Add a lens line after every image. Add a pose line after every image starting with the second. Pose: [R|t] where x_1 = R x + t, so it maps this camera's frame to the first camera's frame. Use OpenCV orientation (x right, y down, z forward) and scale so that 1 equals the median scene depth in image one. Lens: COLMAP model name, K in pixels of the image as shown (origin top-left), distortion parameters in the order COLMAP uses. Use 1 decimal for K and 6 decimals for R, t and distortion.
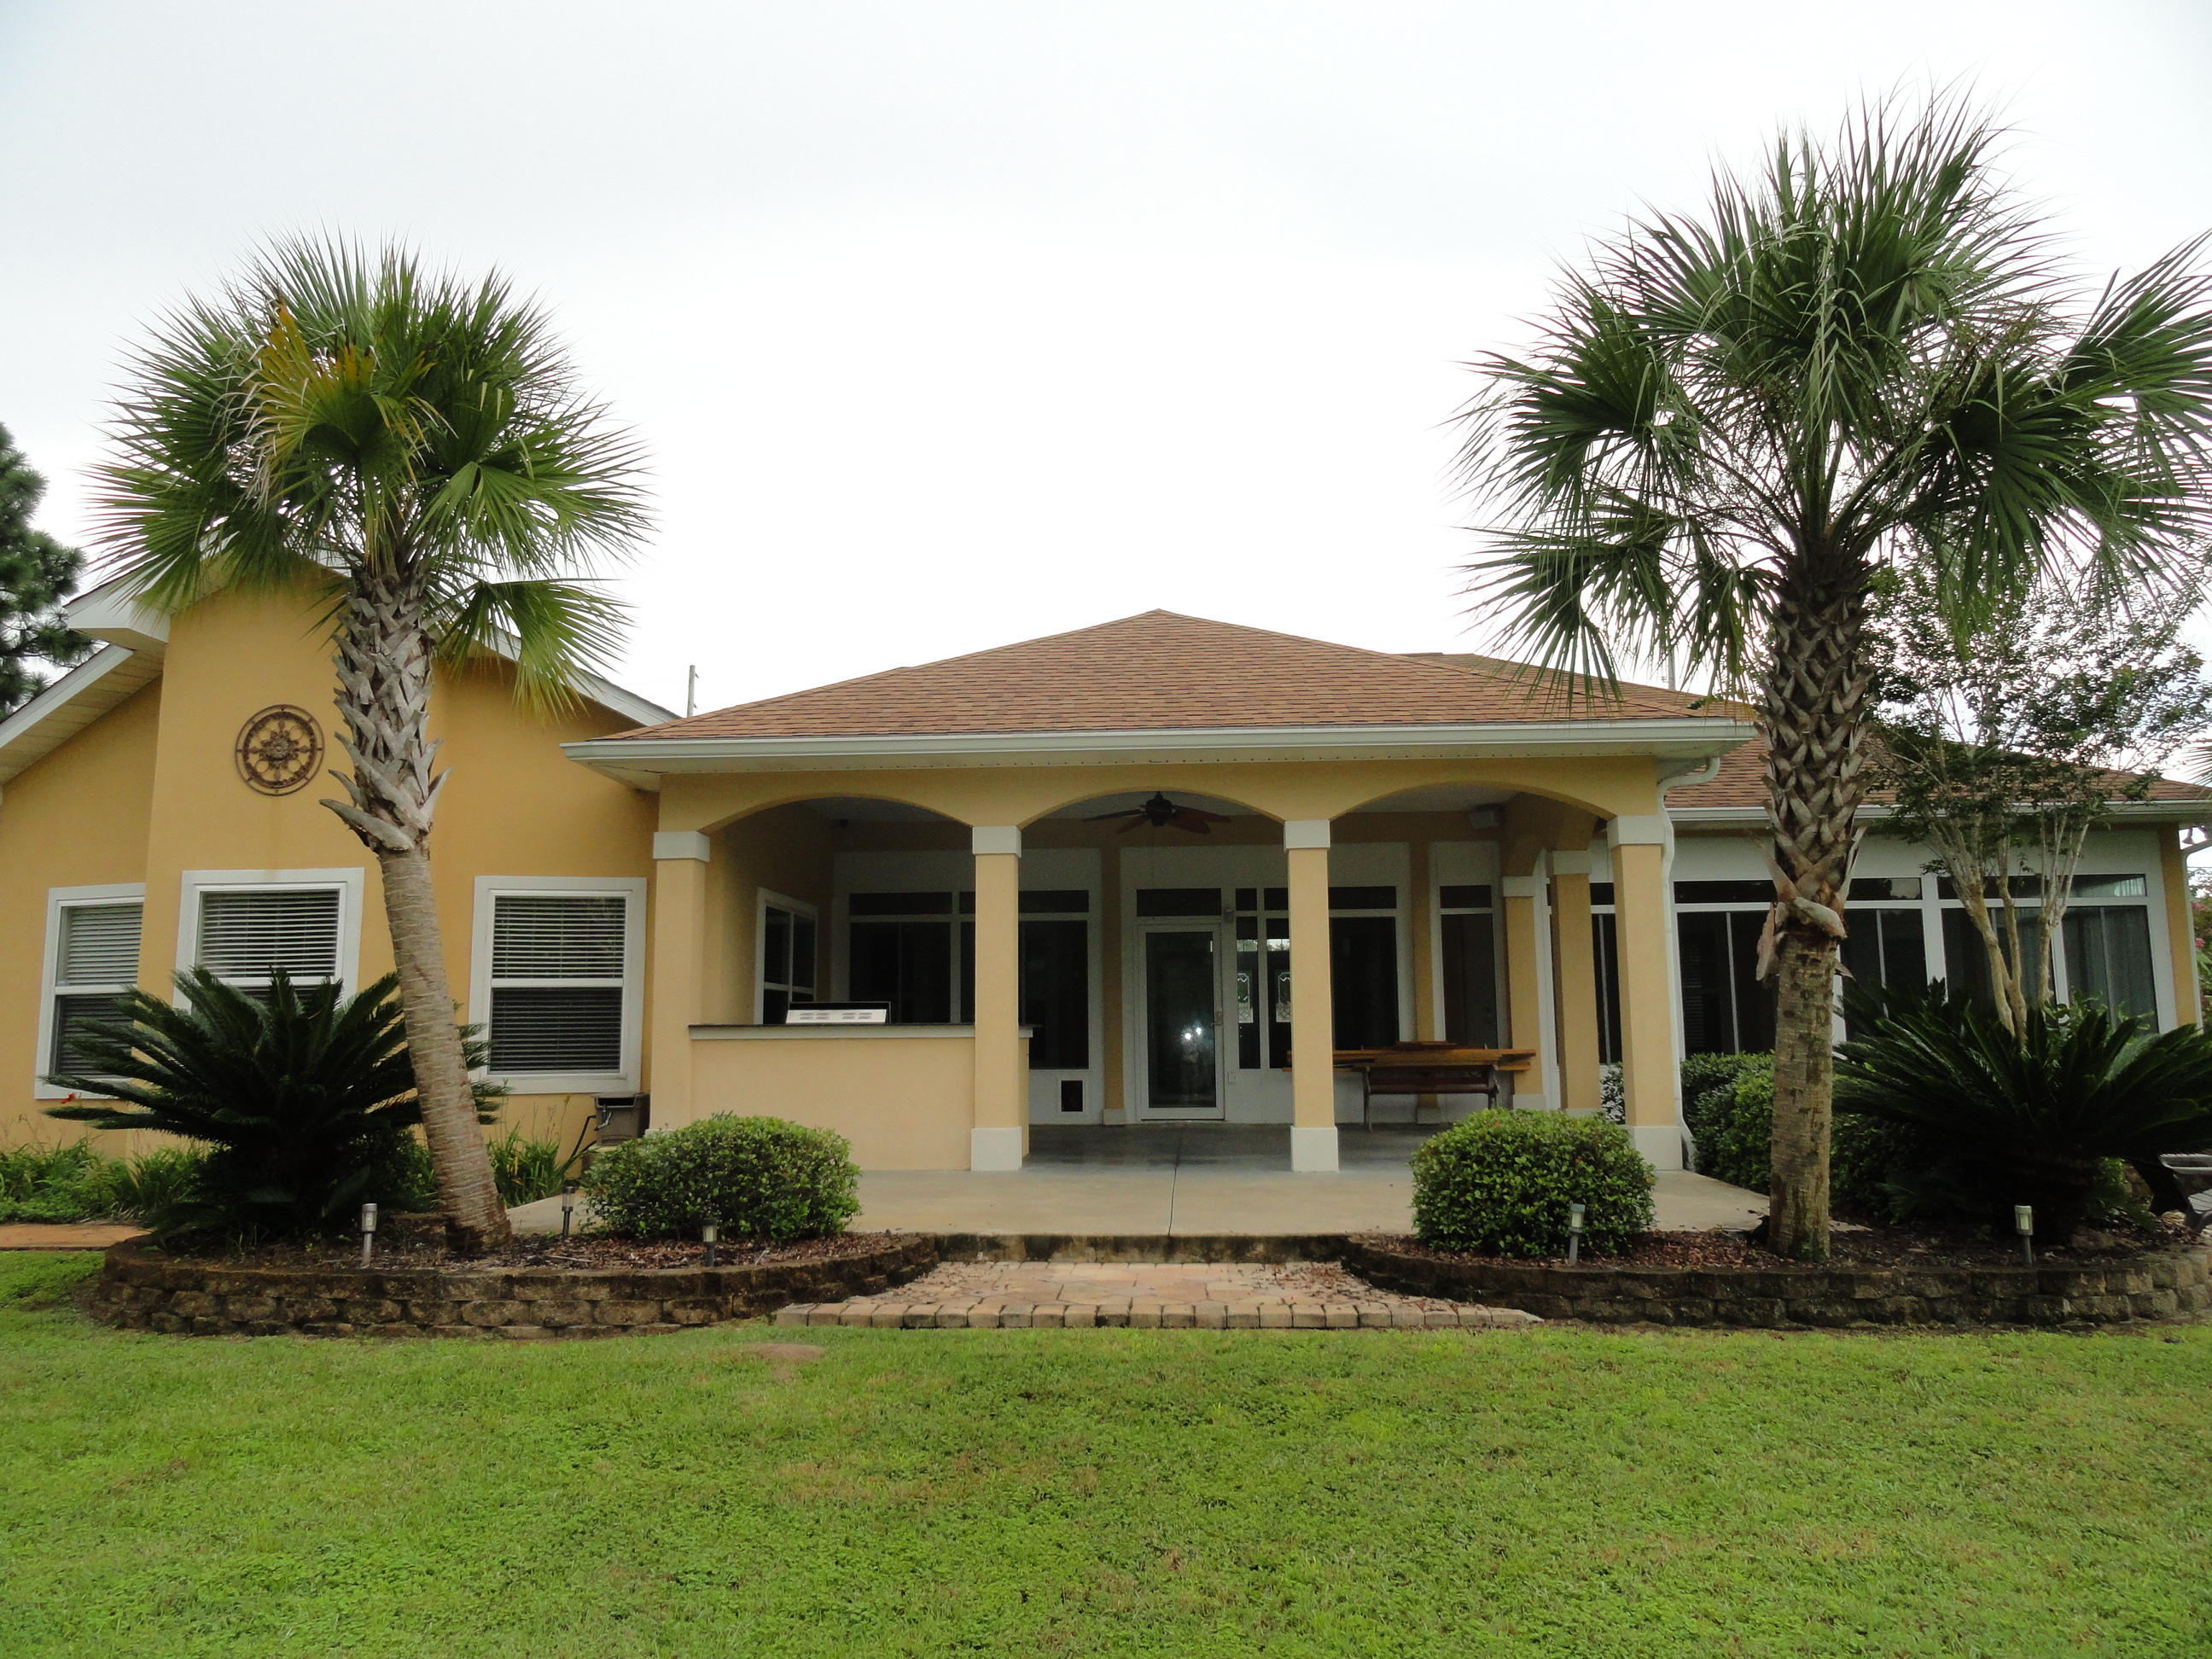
lens RADIAL K [[1542.8, 0, 1106.0], [0, 1542.8, 829.5], [0, 0, 1]] dist [-0.004562, 0.002885]
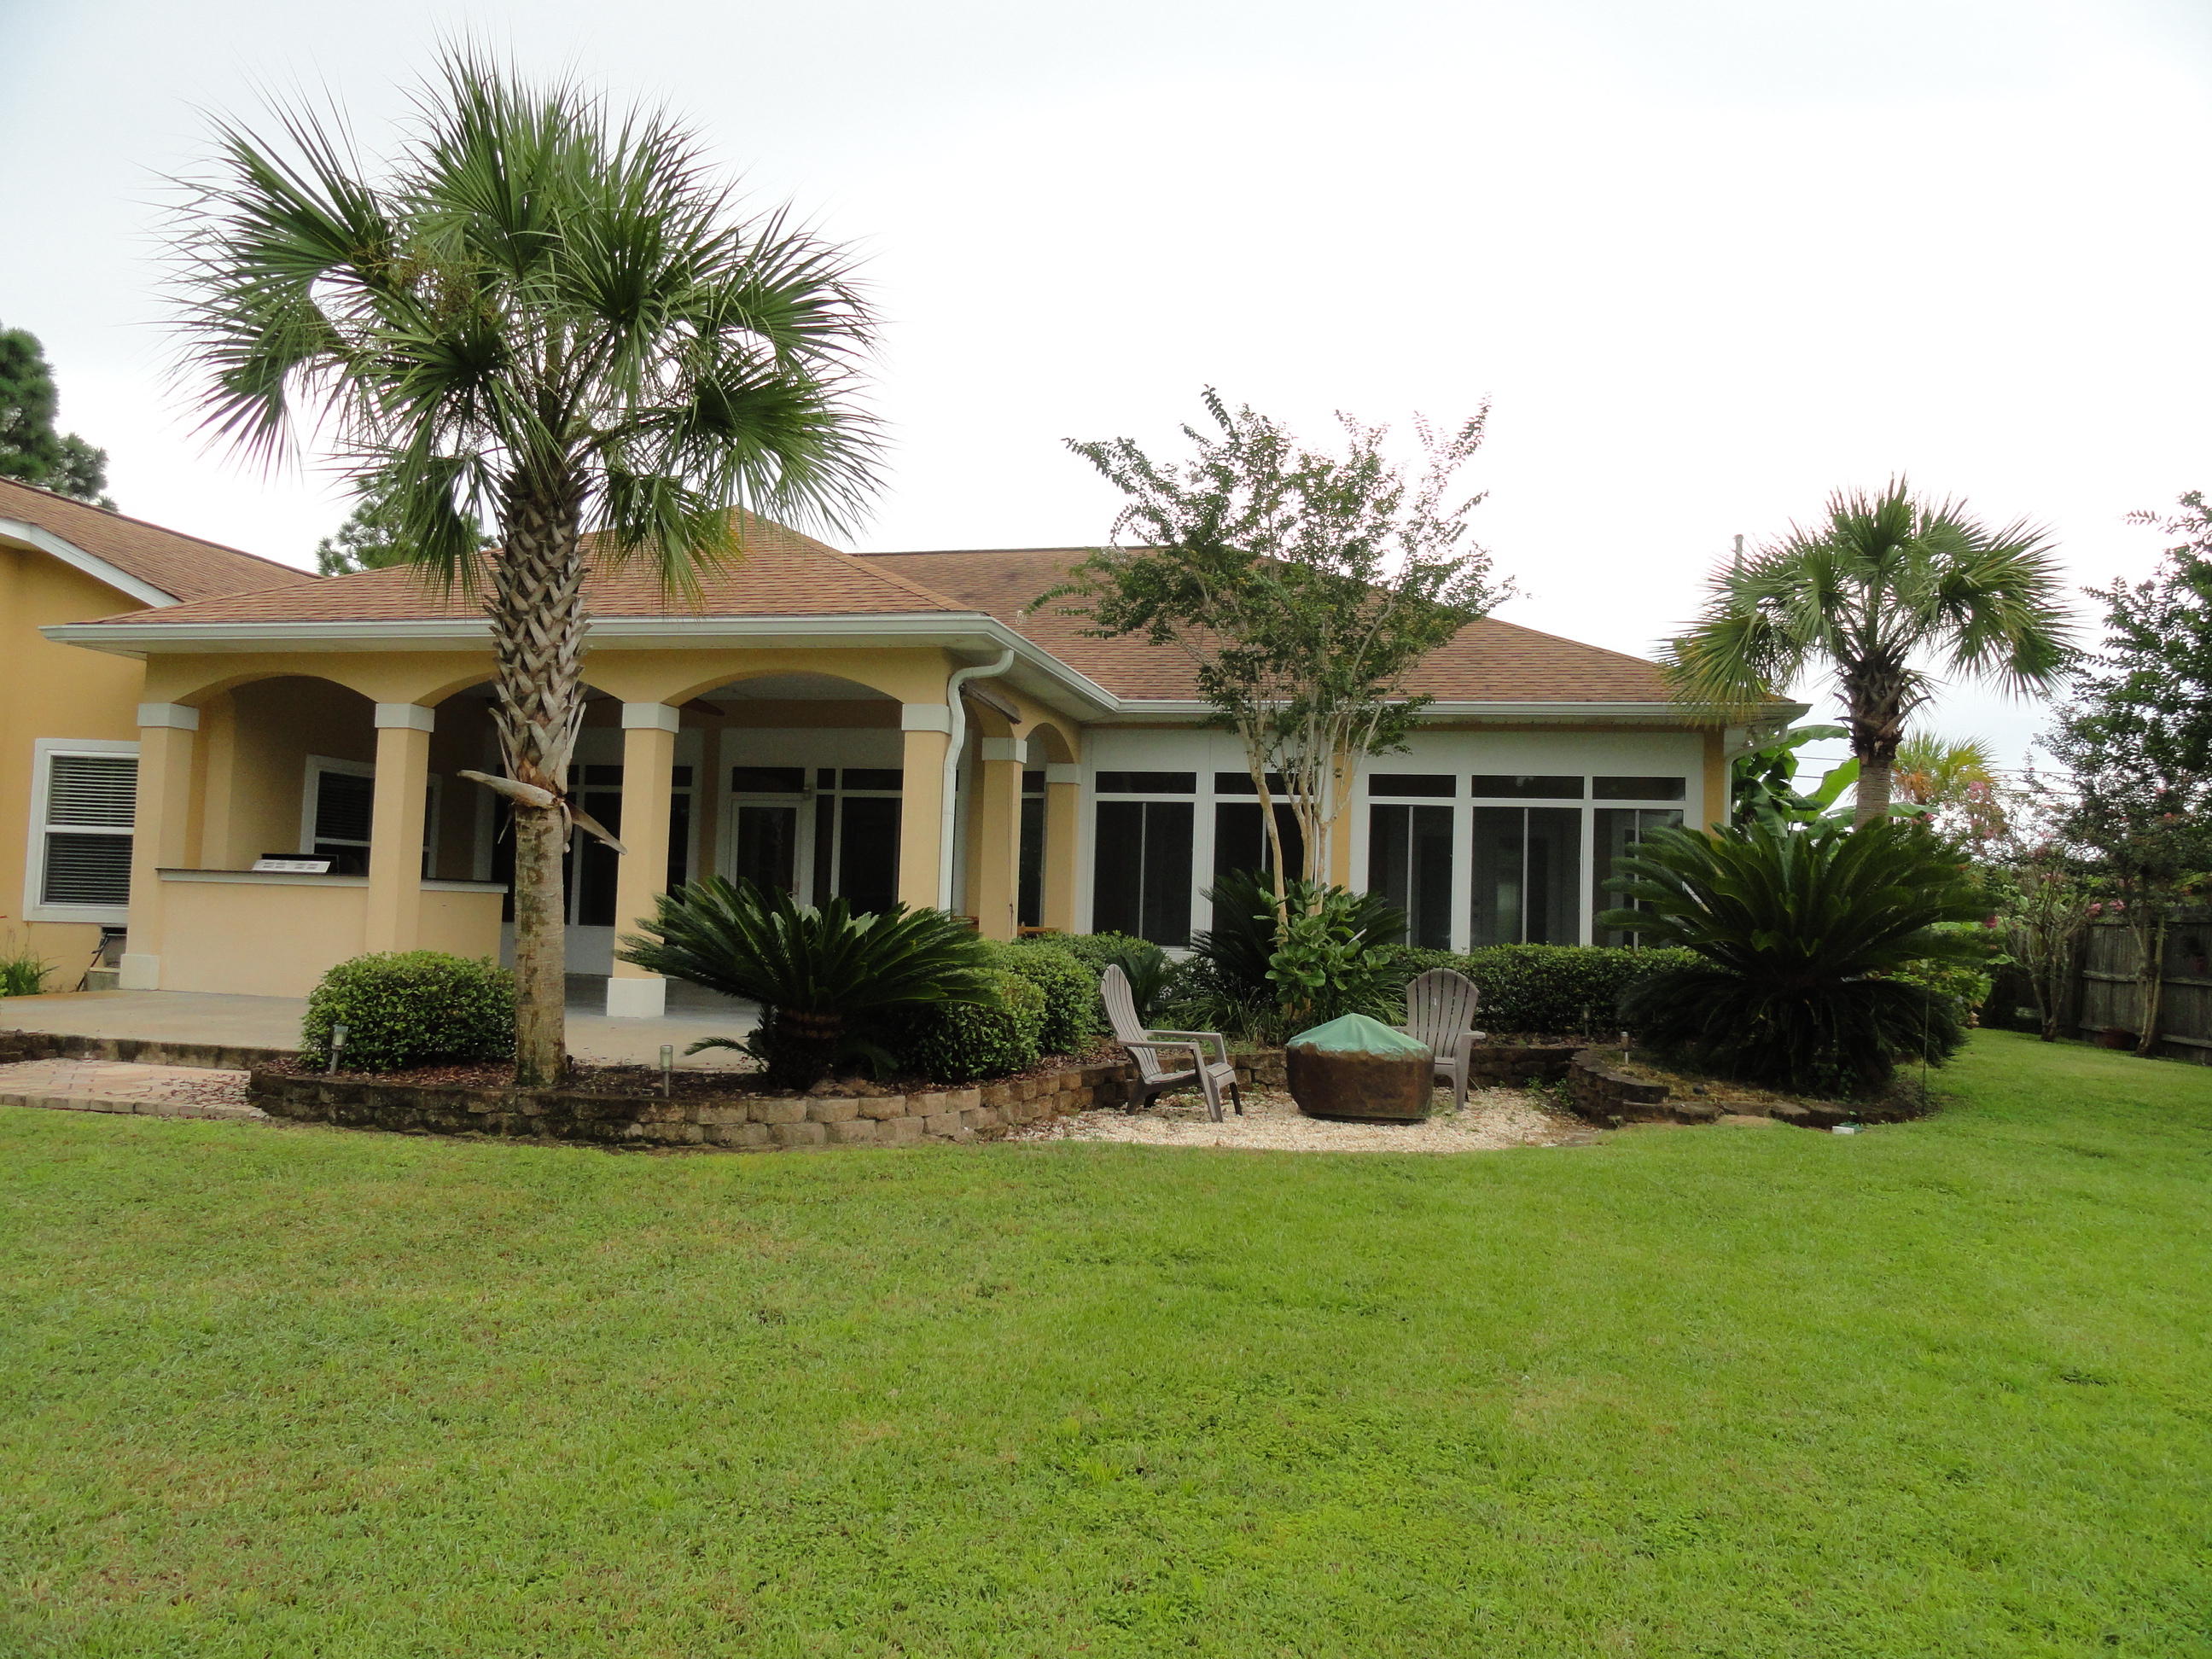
lens RADIAL K [[1542.8, 0, 1106.0], [0, 1542.8, 829.5], [0, 0, 1]] dist [-0.004562, 0.002885]
pose [[0.987023, 0.032404, -0.157278, 0.616838], [-0.020848, 0.996997, 0.074581, -0.004811], [0.159222, -0.070334, 0.984734, -0.036358]]
